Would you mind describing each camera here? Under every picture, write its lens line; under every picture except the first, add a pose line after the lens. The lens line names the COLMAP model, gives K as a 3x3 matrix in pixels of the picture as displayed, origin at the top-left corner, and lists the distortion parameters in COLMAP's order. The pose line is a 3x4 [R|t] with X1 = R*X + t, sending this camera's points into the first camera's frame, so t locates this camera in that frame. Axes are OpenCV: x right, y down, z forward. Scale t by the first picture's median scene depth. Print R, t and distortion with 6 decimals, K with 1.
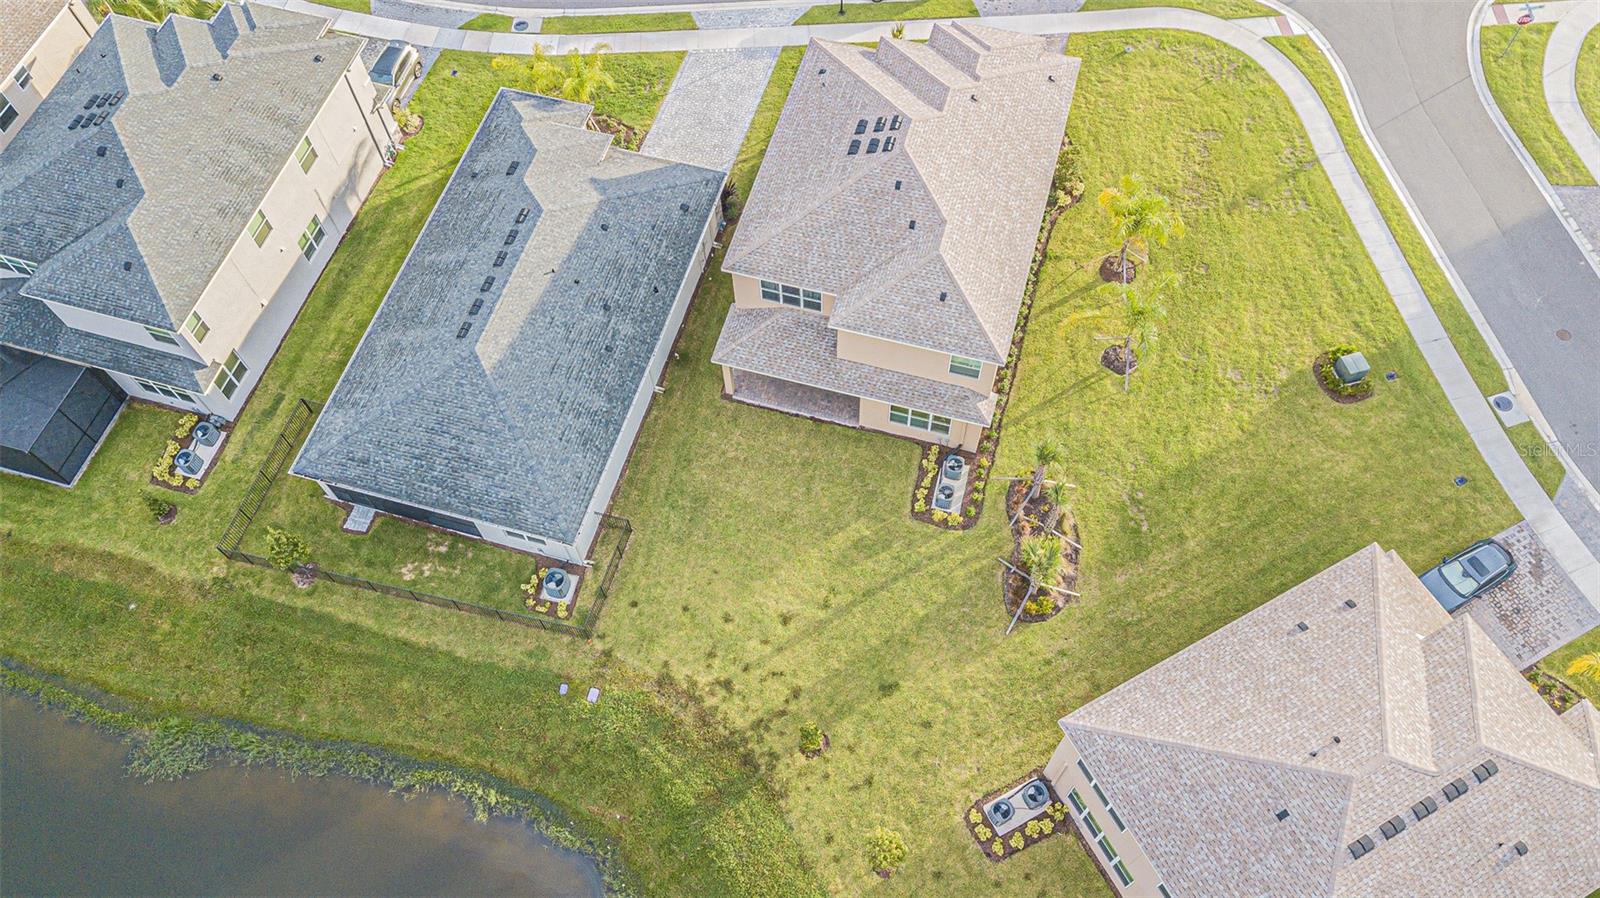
lens RADIAL K [[1217.7, 0, 797.3], [0, 1217.7, 444.7], [0, 0, 1]] dist [0.024209, 0.005132]
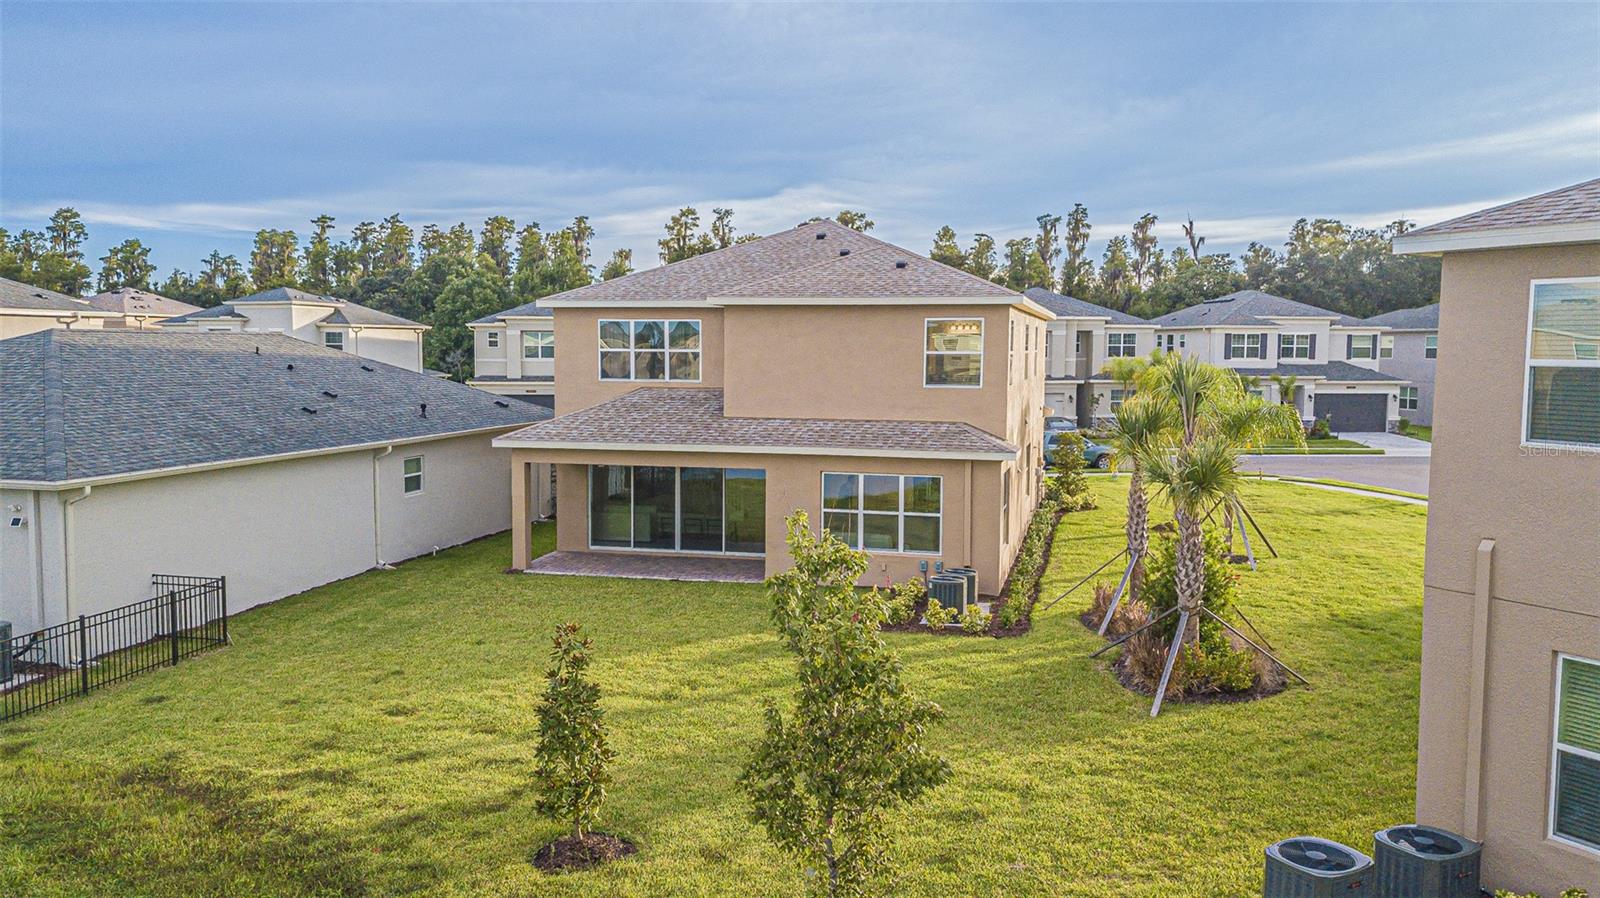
lens RADIAL K [[1217.7, 0, 797.3], [0, 1217.7, 444.7], [0, 0, 1]] dist [0.024209, 0.005132]
pose [[0.998958, 0.026979, 0.036812, 0.046238], [0.015874, 0.550833, -0.834464, 0.393728], [-0.042791, 0.834179, 0.549831, 0.694338]]
